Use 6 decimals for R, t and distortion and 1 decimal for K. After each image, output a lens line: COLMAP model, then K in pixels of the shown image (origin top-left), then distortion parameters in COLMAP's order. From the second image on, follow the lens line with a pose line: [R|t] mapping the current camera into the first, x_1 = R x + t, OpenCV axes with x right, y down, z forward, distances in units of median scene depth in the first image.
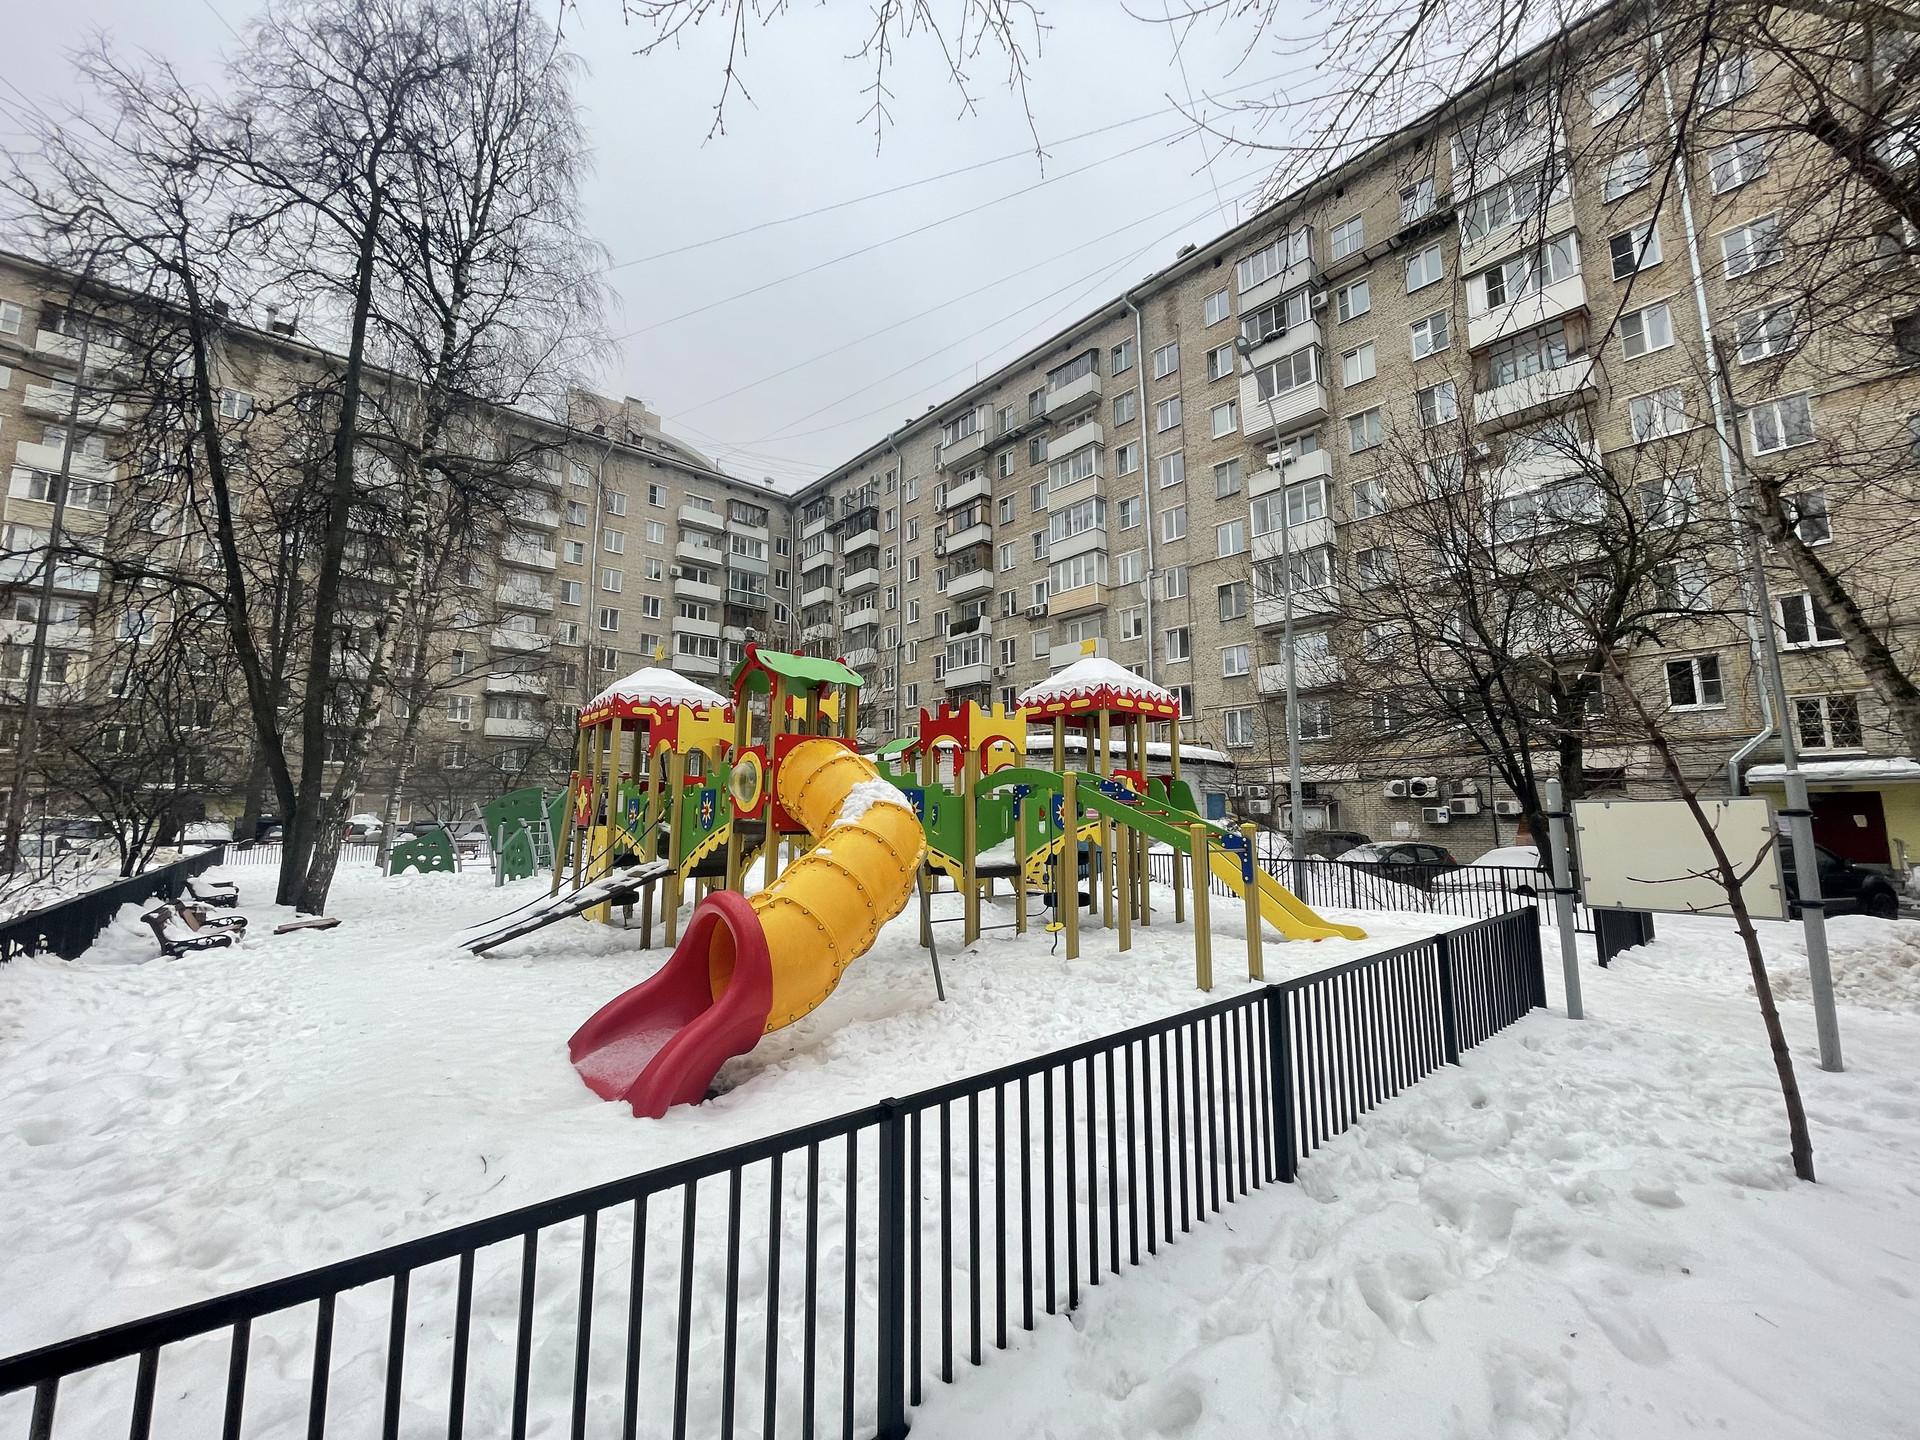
lens RADIAL K [[776.6, 0, 961.3], [0, 776.6, 715.5], [0, 0, 1]] dist [0.002622, -0.000103]
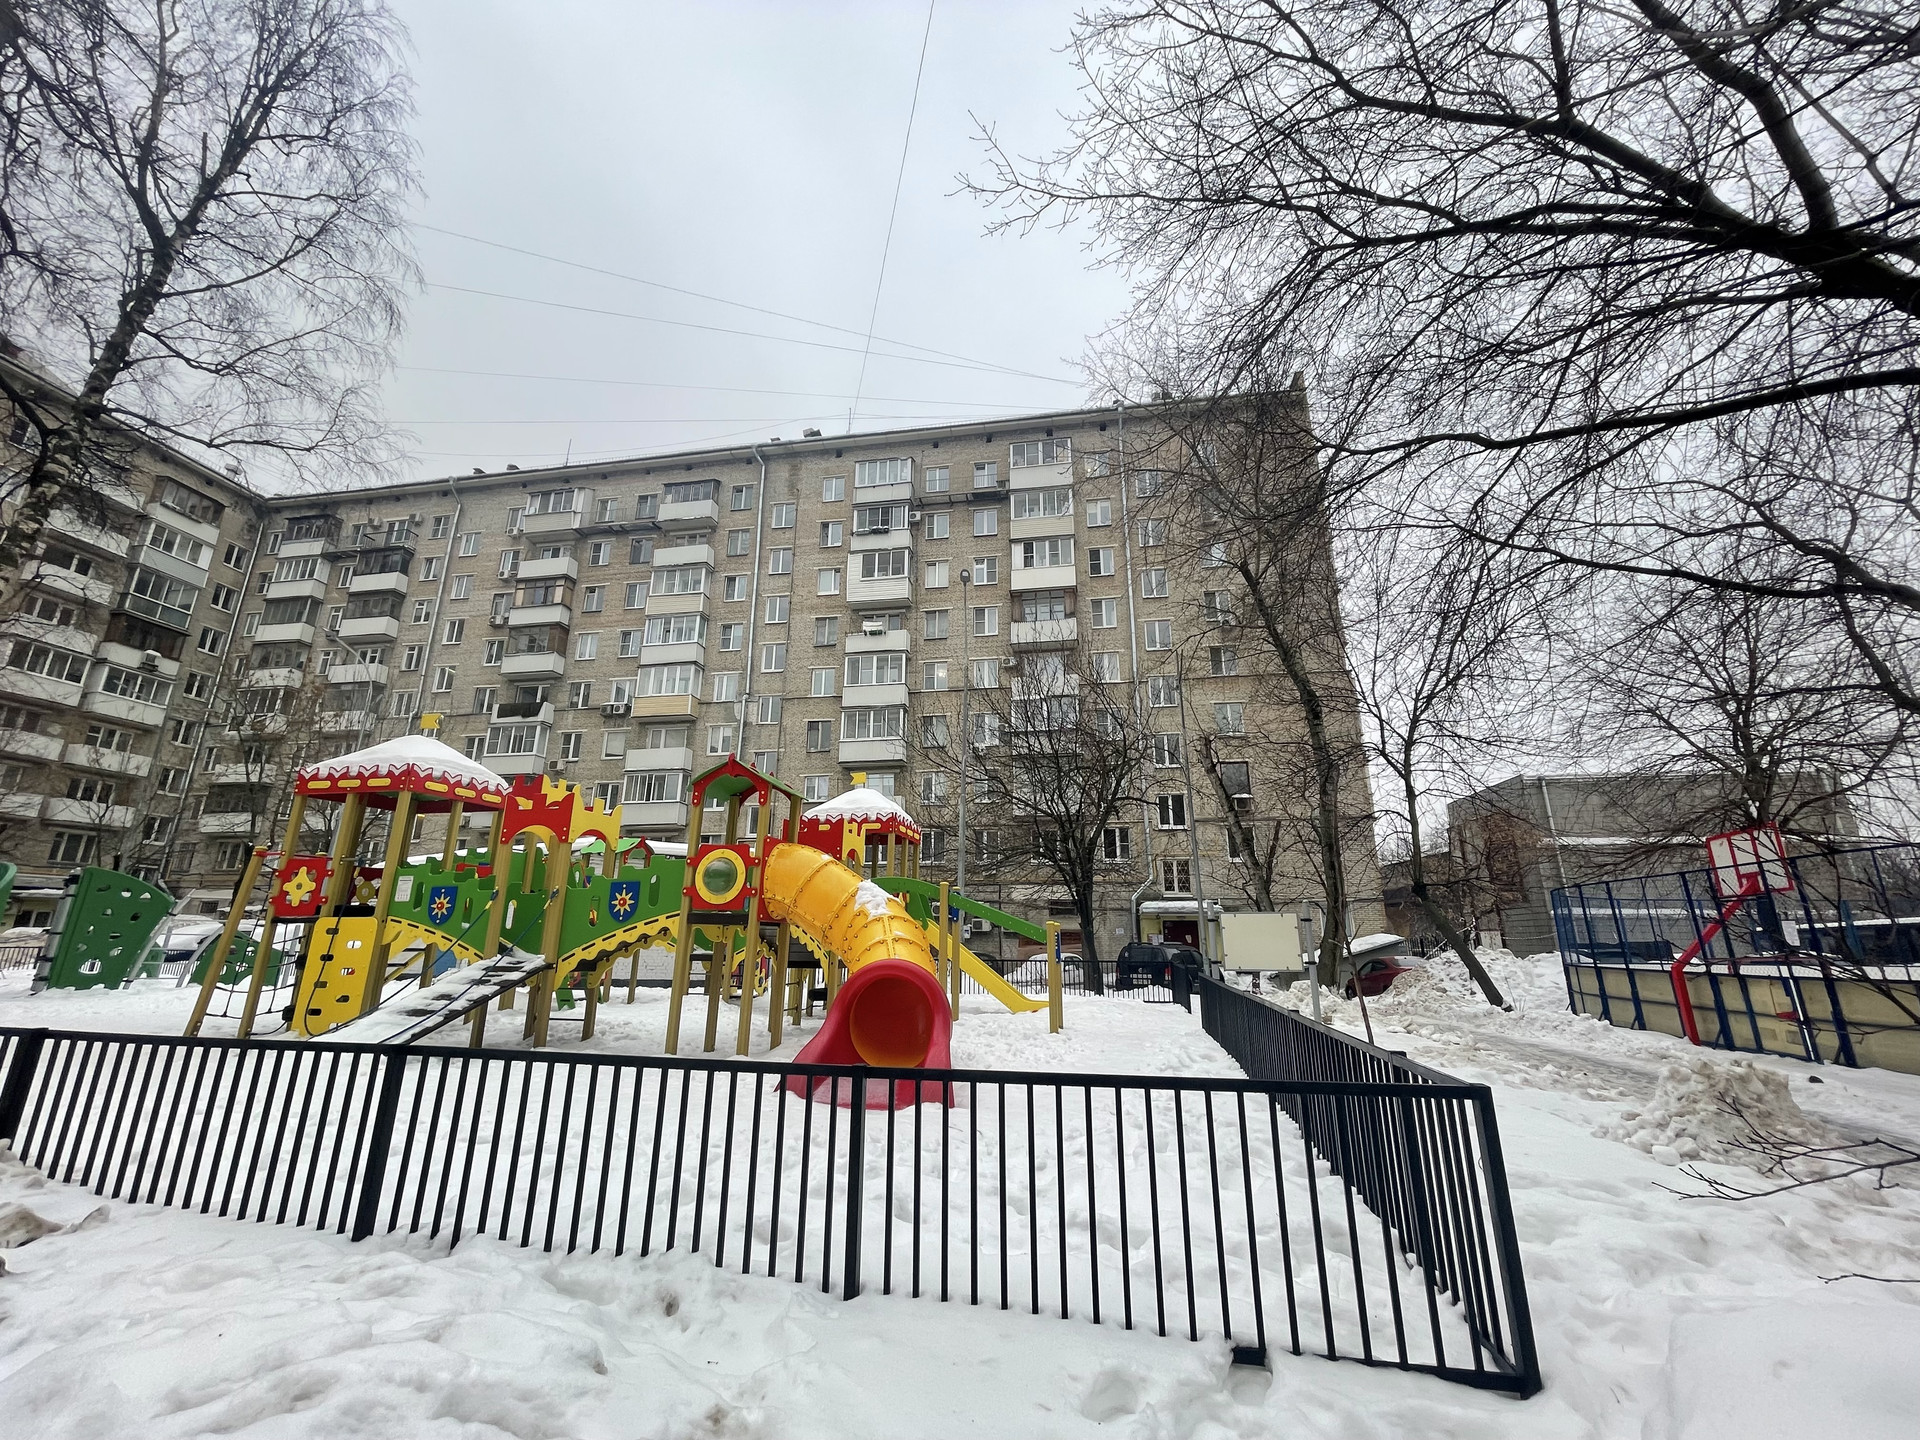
lens RADIAL K [[776.6, 0, 954.8], [0, 776.6, 718.8], [0, 0, 1]] dist [0.002622, -0.000103]
pose [[0.791177, 0.178471, 0.584967, -0.130992], [-0.093252, 0.980494, -0.173021, 0.004777], [-0.604436, 0.082341, 0.792387, -0.018121]]
